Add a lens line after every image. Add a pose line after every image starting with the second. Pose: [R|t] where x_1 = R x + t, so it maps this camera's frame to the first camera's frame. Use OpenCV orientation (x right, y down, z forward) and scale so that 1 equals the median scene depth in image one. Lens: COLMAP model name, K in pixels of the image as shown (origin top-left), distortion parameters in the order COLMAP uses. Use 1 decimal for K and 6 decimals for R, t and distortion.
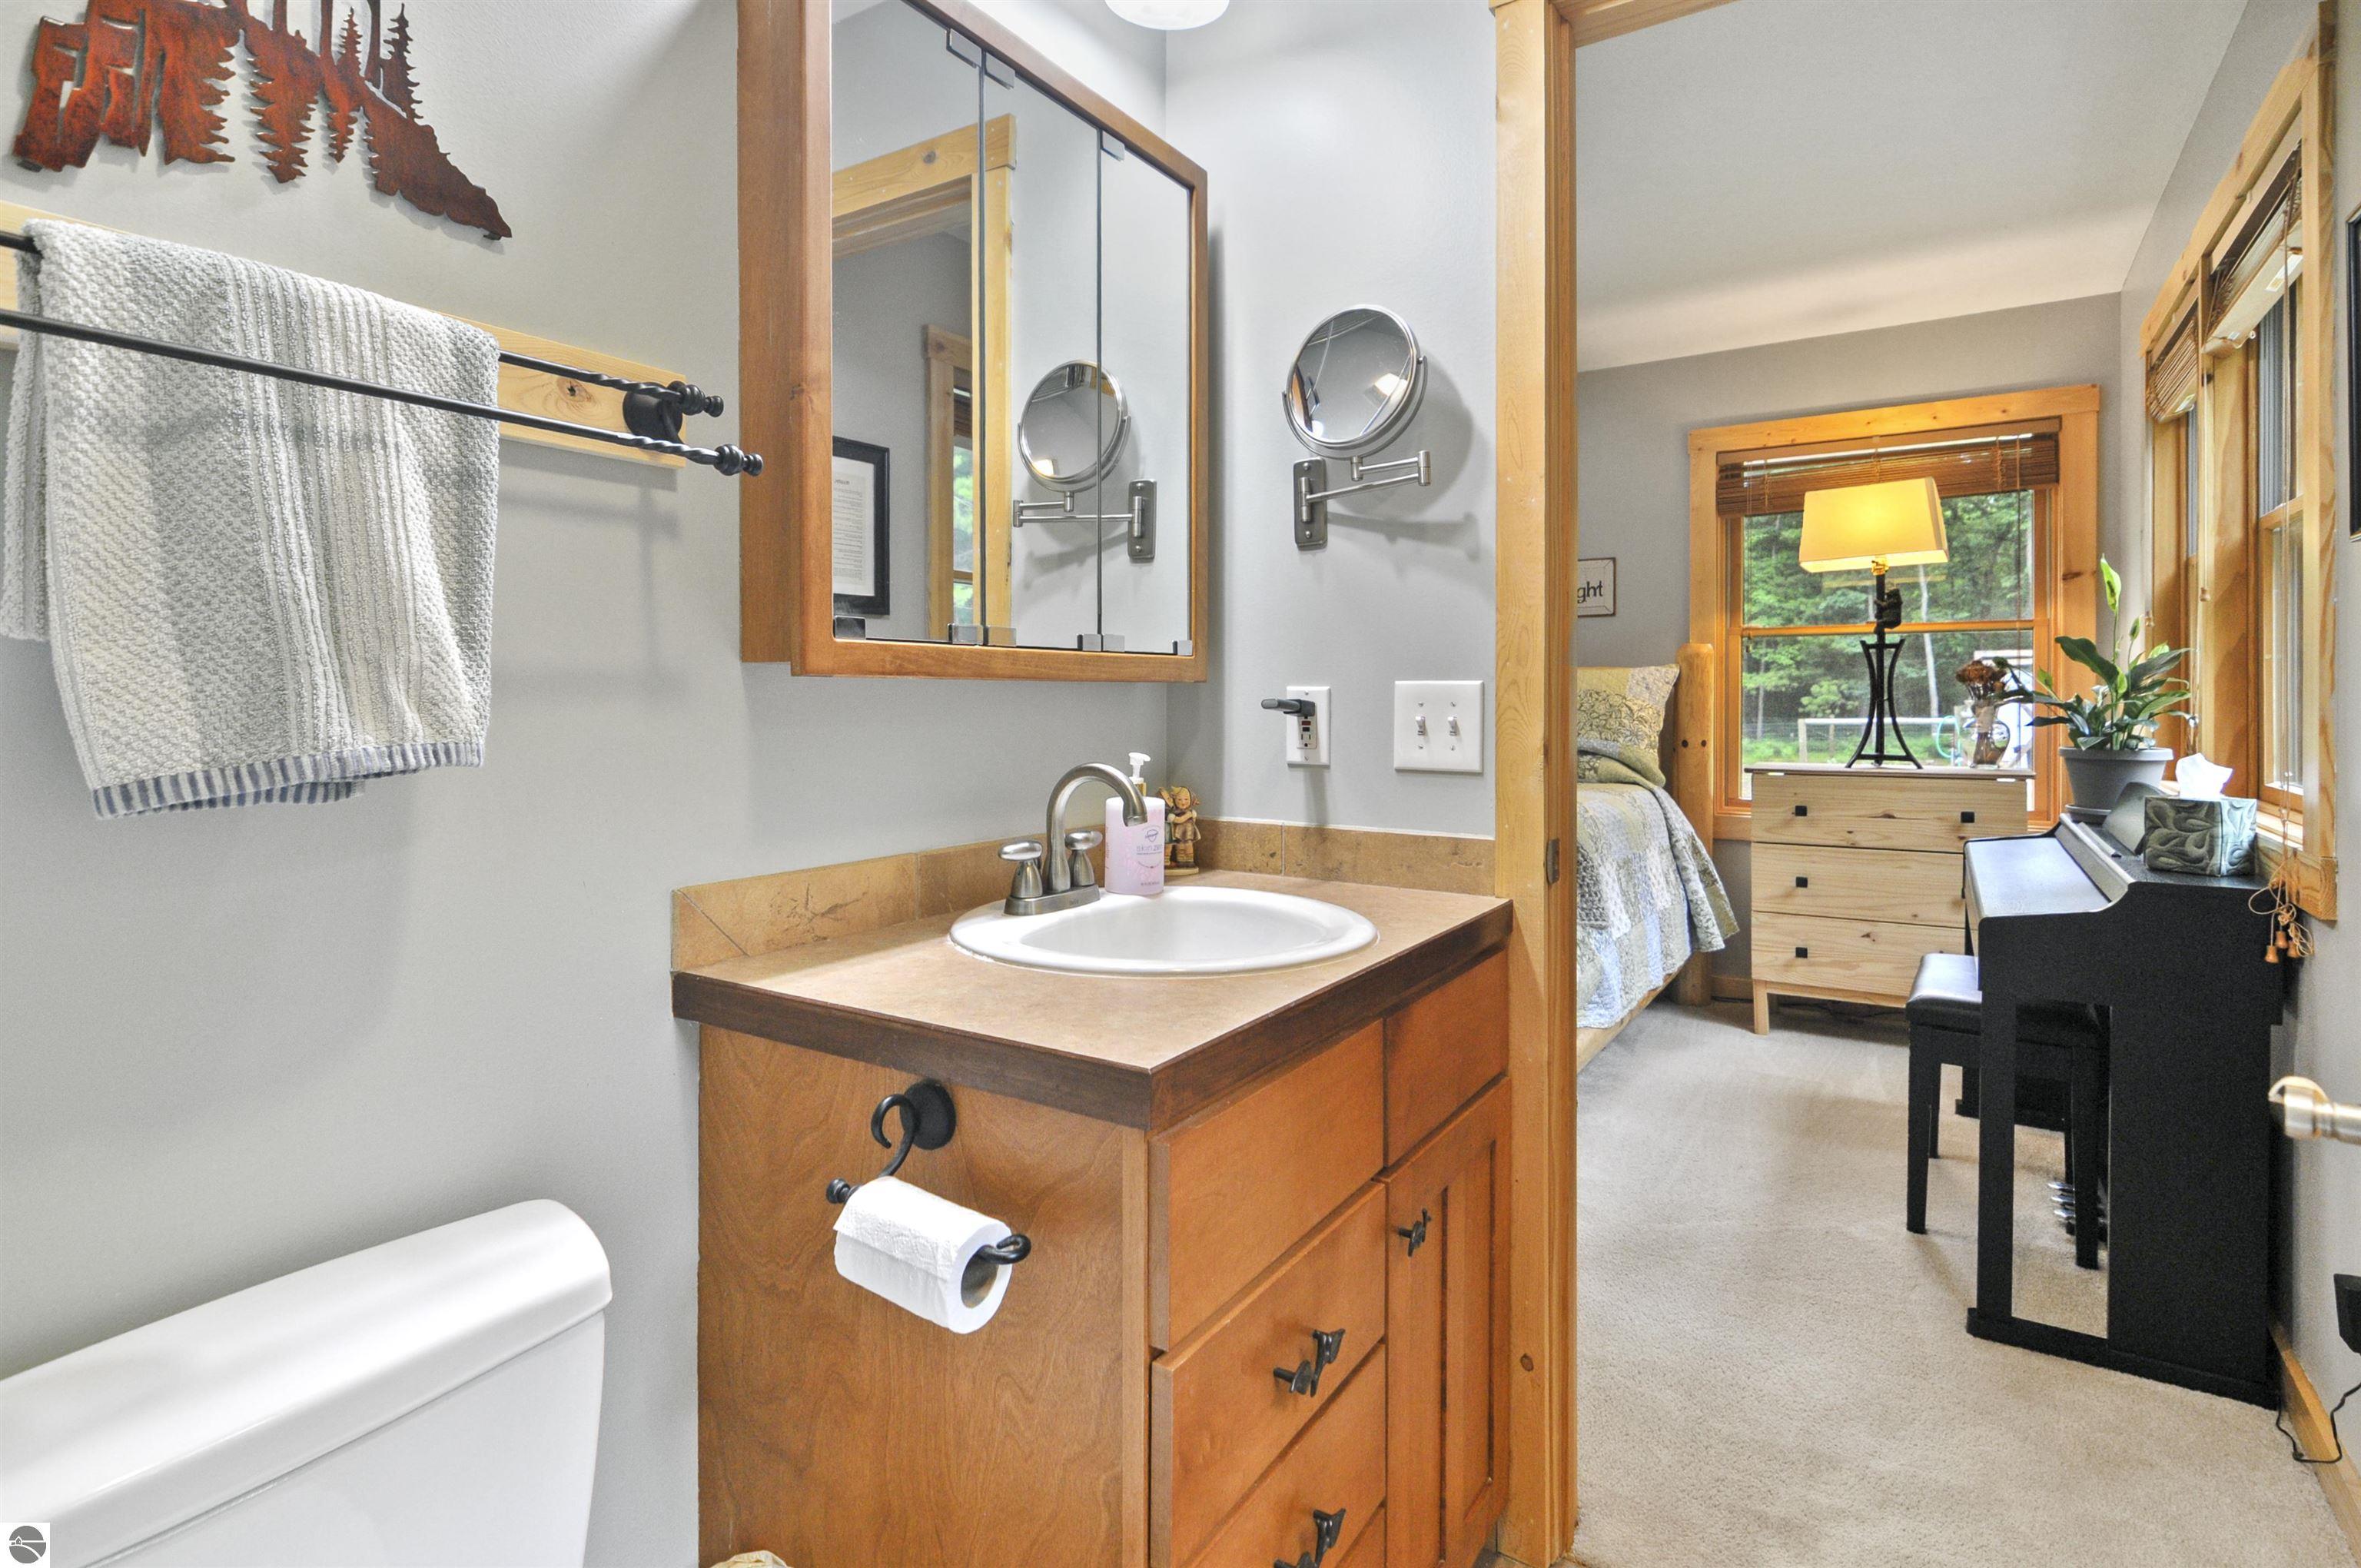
lens RADIAL K [[1188.3, 0, 1141.6], [0, 1188.3, 707.4], [0, 0, 1]] dist [-0.001339, -0.001384]
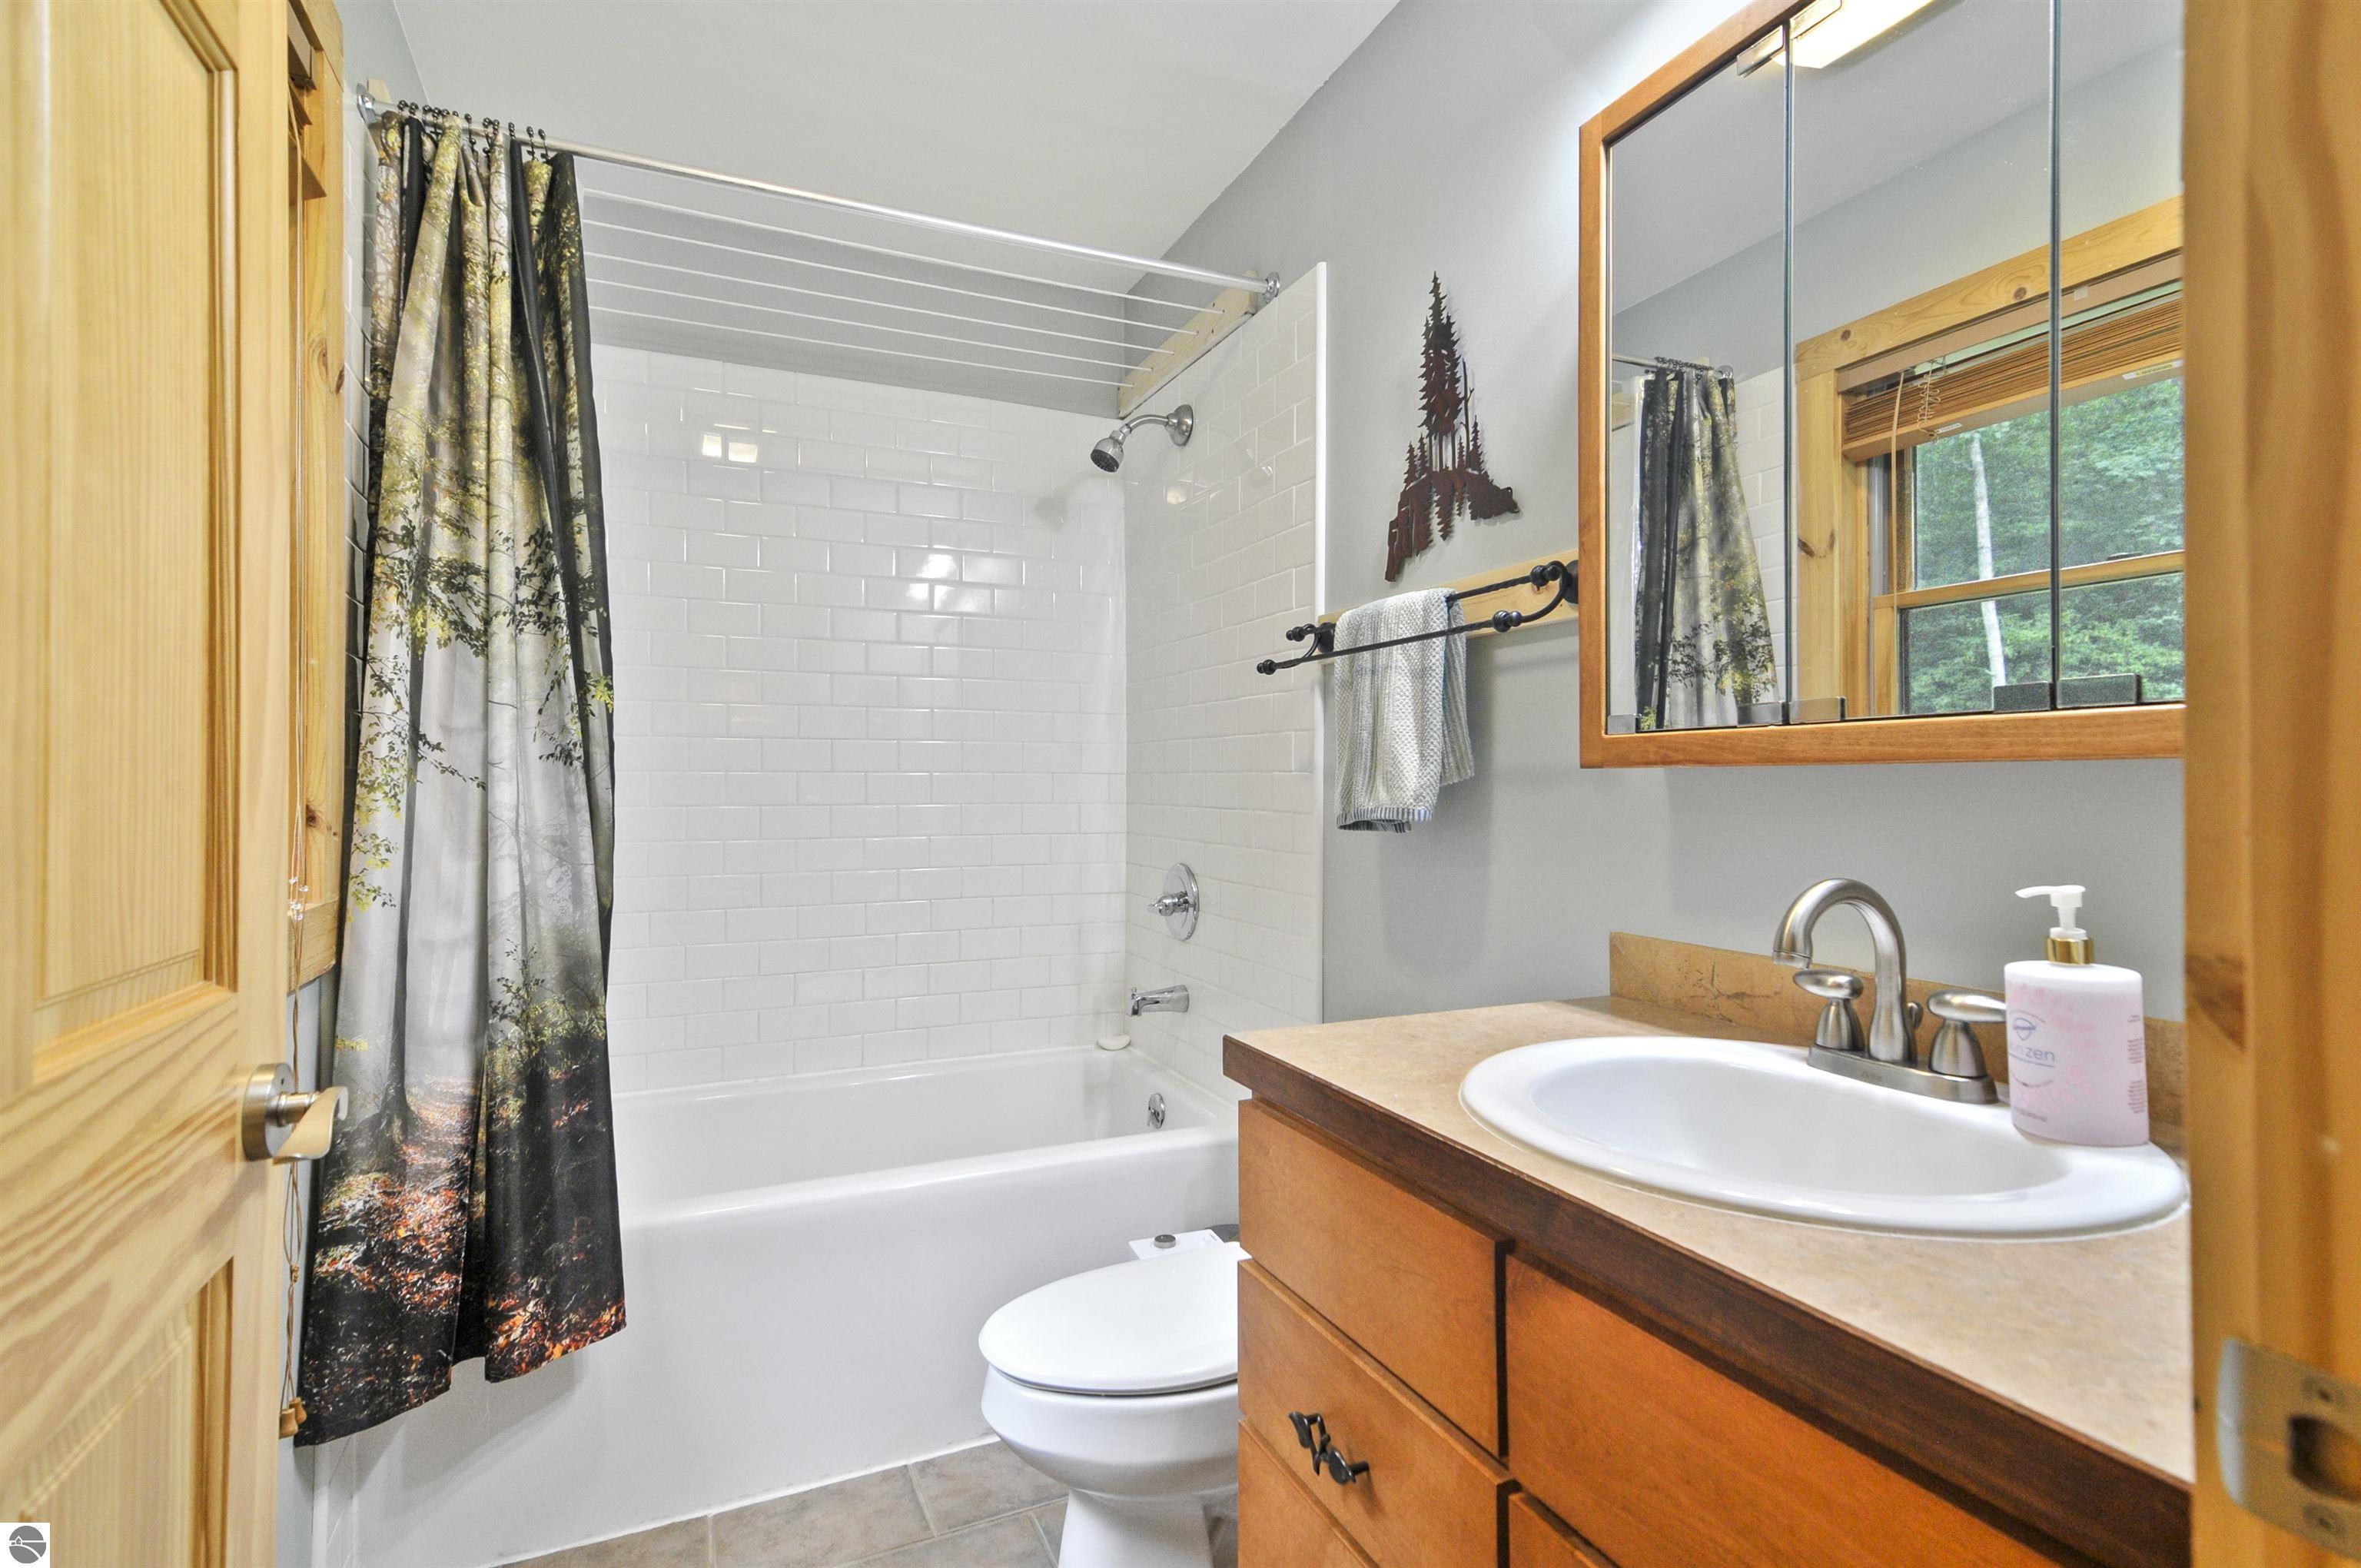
lens RADIAL K [[1122.4, 0, 1180.5], [0, 1122.4, 784.0], [0, 0, 1]] dist [-0.000104, -0.000206]
pose [[-0.528136, 0.001458, -0.849159, 1.127708], [-0.004714, 0.999978, 0.004649, -0.017305], [0.849147, 0.006458, -0.528117, 1.543847]]
